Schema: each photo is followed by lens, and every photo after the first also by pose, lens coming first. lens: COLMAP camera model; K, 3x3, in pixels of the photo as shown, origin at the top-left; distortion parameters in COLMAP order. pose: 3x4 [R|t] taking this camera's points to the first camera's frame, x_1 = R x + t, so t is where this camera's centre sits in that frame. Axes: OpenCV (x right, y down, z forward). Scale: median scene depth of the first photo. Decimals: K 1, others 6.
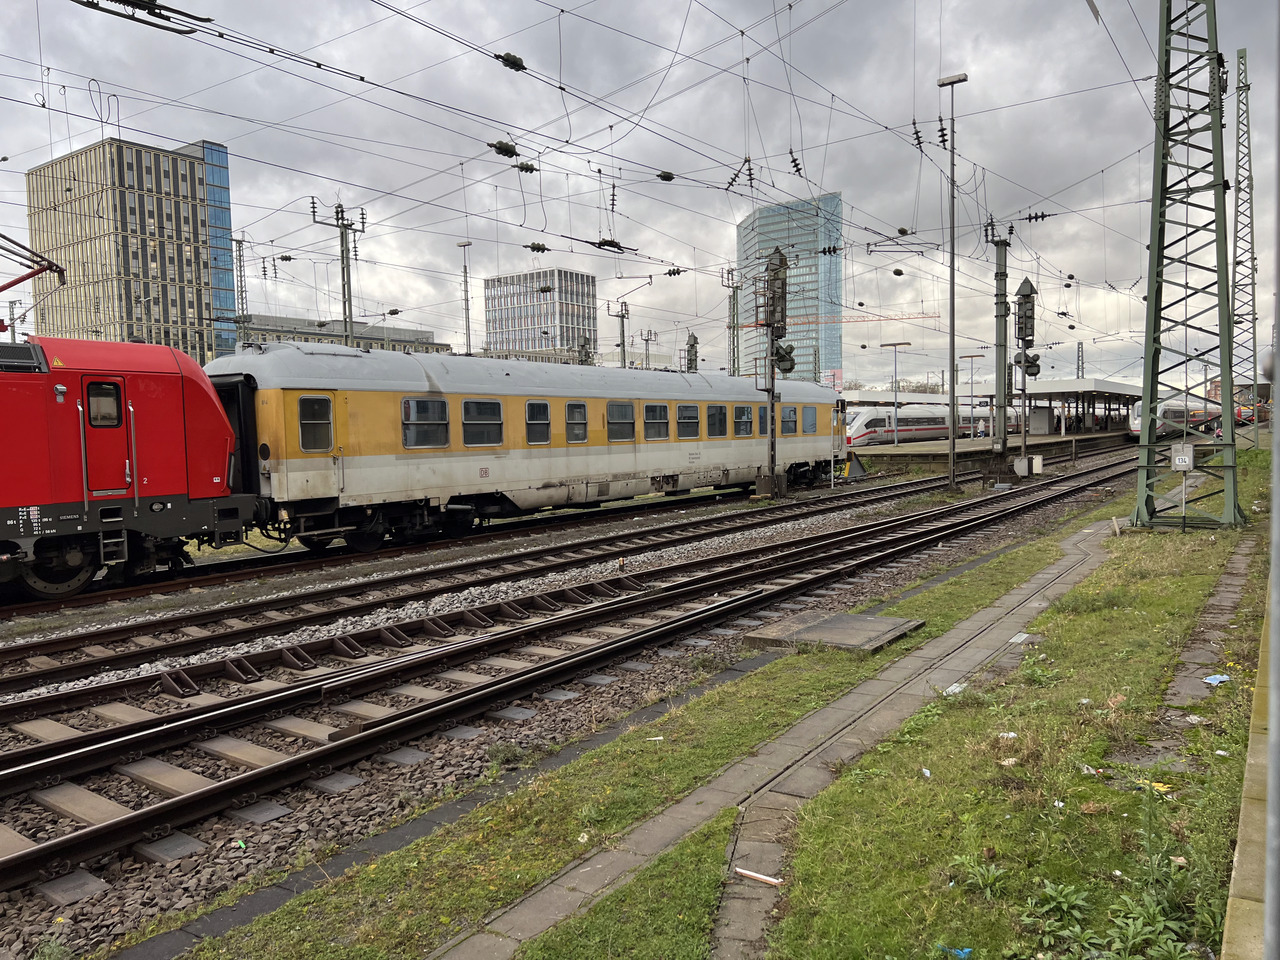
lens RADIAL K [[965.4, 0, 631.6], [0, 965.4, 489.9], [0, 0, 1]] dist [0.045259, -0.040574]
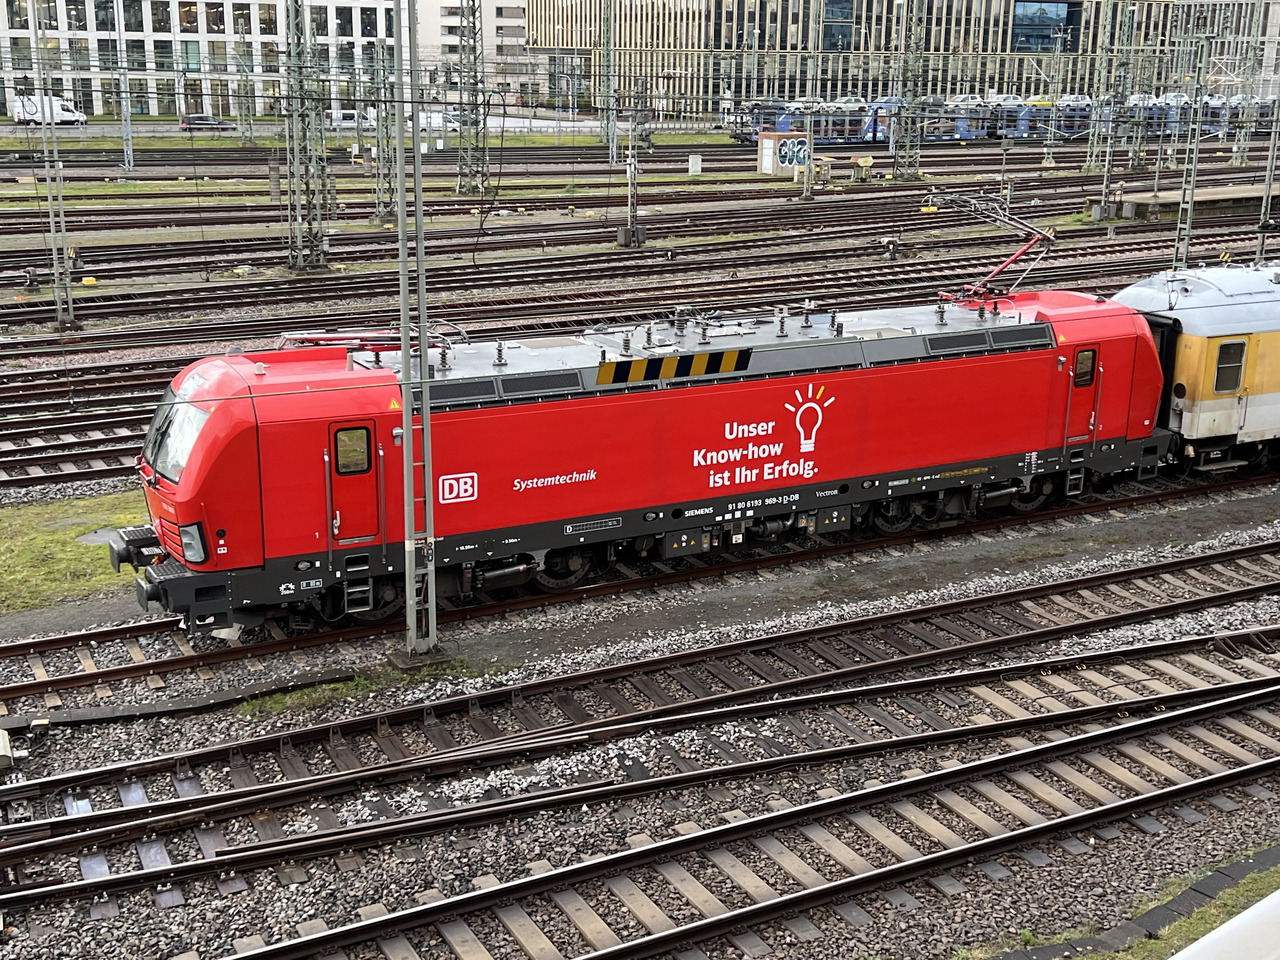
lens RADIAL K [[1571.8, 0, 638.6], [0, 1571.8, 481.9], [0, 0, 1]] dist [0.044480, 0.000000]
pose [[0.889400, 0.161236, -0.427751, -0.144357], [-0.066371, 0.971363, 0.228144, -0.303765], [0.452287, -0.174521, 0.874631, -0.836911]]
